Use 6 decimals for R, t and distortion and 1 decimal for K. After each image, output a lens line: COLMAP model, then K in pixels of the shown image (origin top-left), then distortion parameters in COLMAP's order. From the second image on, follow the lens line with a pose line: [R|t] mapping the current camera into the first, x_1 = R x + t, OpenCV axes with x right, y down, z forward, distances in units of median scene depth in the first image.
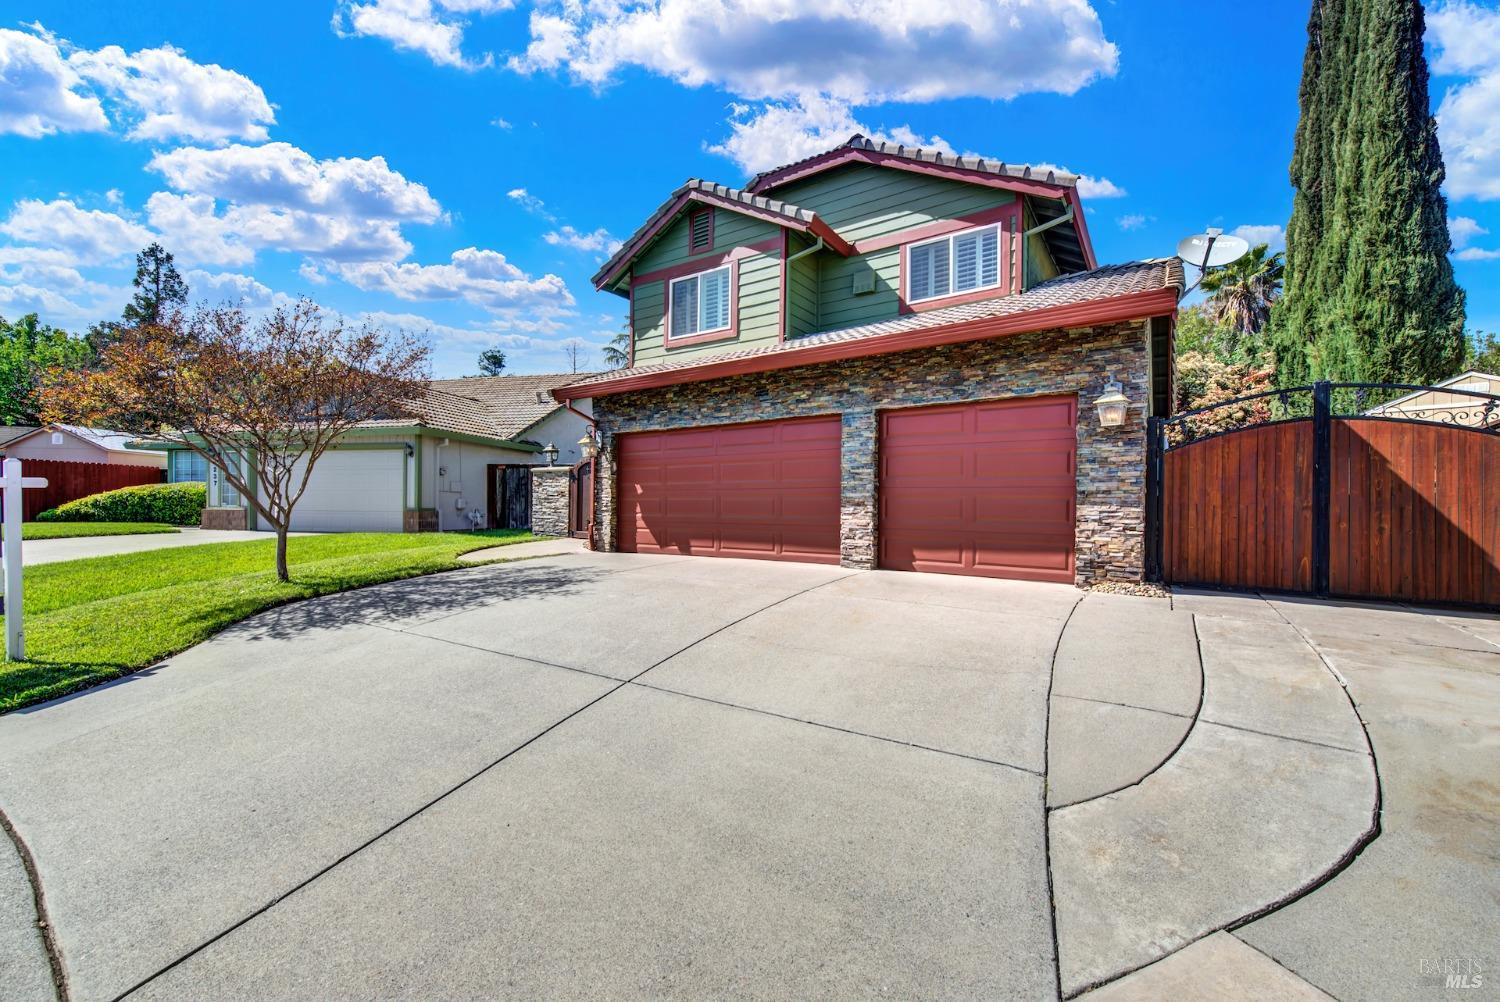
lens RADIAL K [[599.5, 0, 755.2], [0, 599.5, 509.3], [0, 0, 1]] dist [0.004499, -0.002618]
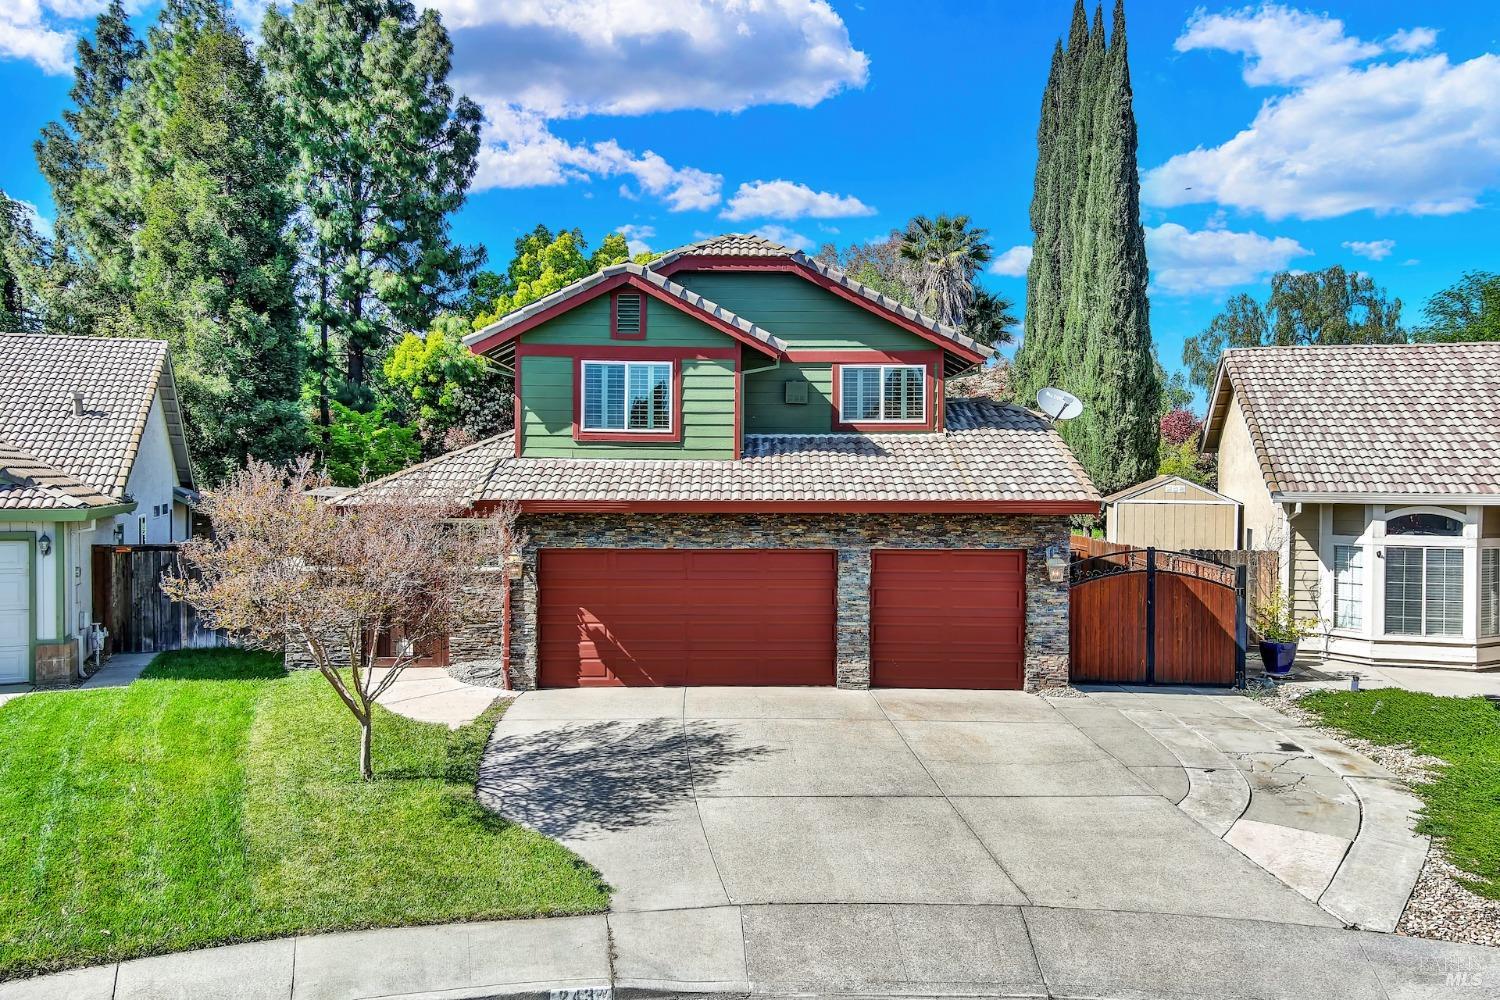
lens RADIAL K [[1156.5, 0, 750.0], [0, 1156.5, 500.0], [0, 0, 1]] dist [0.032854, -0.021185]
pose [[0.827047, -0.016434, 0.561893, -1.013919], [0.006175, 0.999778, 0.020152, -0.253333], [-0.562100, -0.013197, 0.826964, -0.571172]]
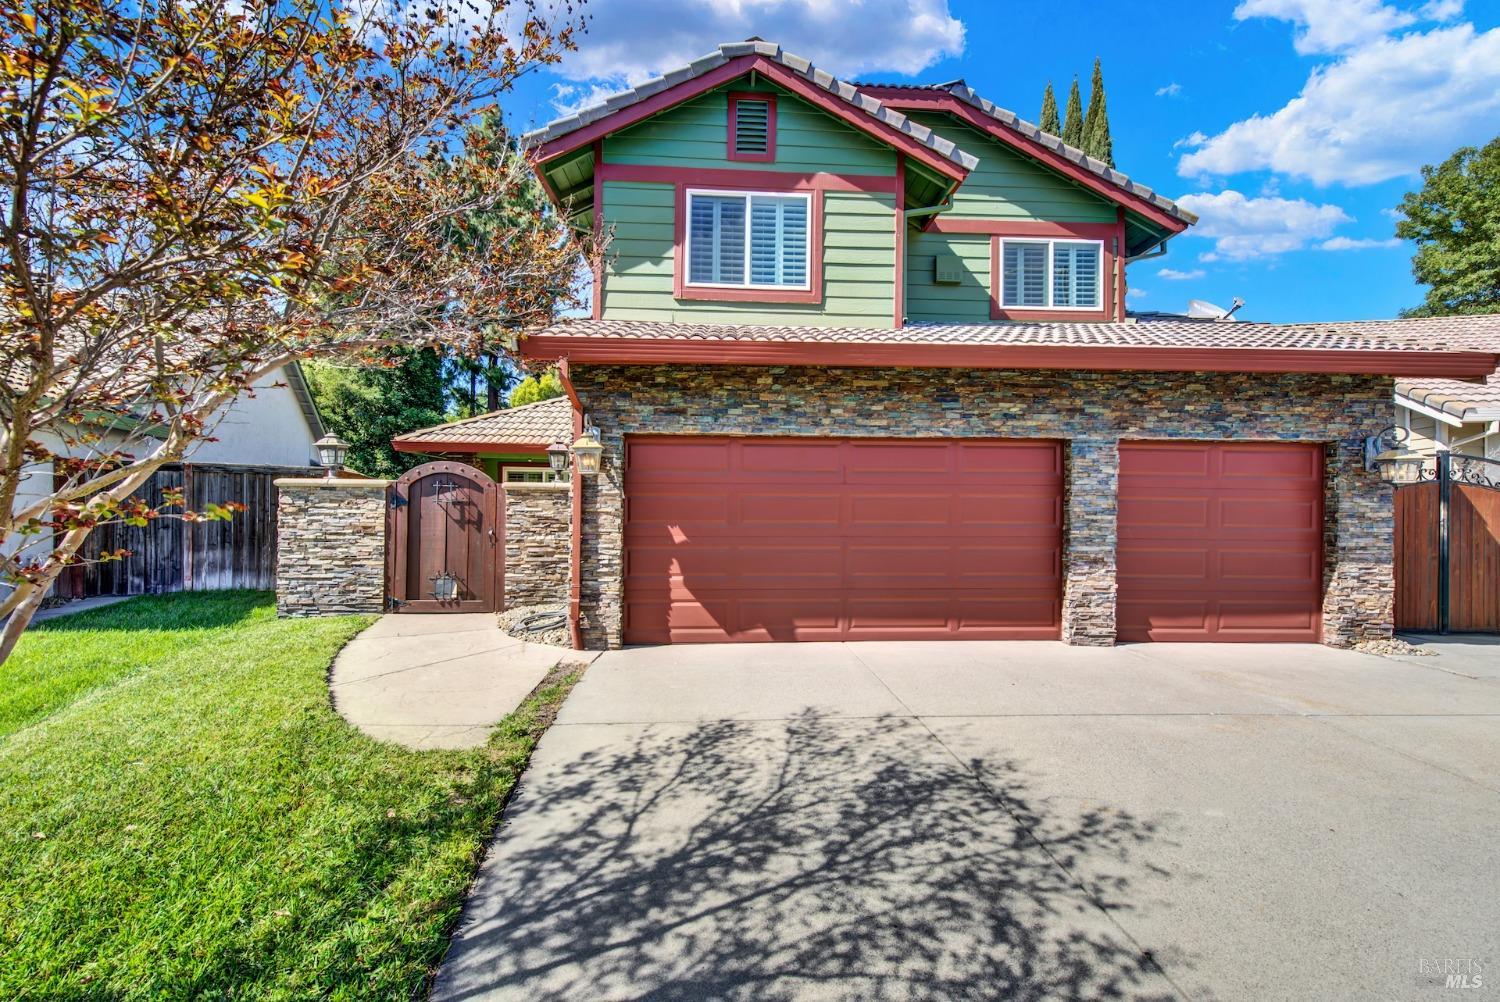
lens RADIAL K [[599.5, 0, 755.2], [0, 599.5, 509.3], [0, 0, 1]] dist [0.004499, -0.002618]
pose [[0.799529, -0.001255, 0.600626, -0.532208], [0.001949, 0.999998, -0.000505, -0.062843], [-0.600624, 0.001575, 0.799530, 0.546644]]
